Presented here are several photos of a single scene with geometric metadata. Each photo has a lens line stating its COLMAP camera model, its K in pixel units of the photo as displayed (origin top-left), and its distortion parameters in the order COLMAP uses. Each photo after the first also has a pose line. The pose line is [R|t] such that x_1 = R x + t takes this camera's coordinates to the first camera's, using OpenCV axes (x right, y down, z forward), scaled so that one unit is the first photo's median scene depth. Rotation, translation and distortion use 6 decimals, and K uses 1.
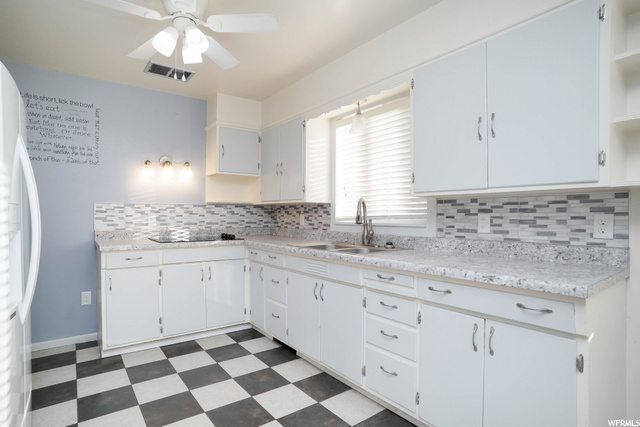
lens RADIAL K [[340.3, 0, 315.6], [0, 340.3, 215.8], [0, 0, 1]] dist [-0.072853, 0.043111]
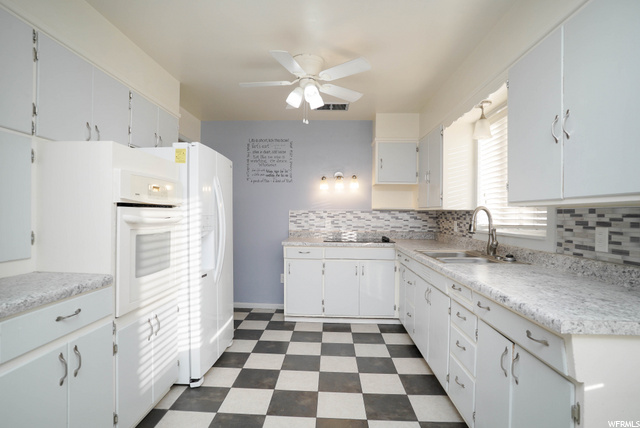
lens RADIAL K [[340.3, 0, 315.6], [0, 340.3, 216.3], [0, 0, 1]] dist [-0.072853, 0.043111]
pose [[0.776179, 0.010068, -0.630432, 0.328727], [-0.010190, 0.999942, 0.003425, -0.020431], [0.630430, 0.003766, 0.776237, -0.030491]]
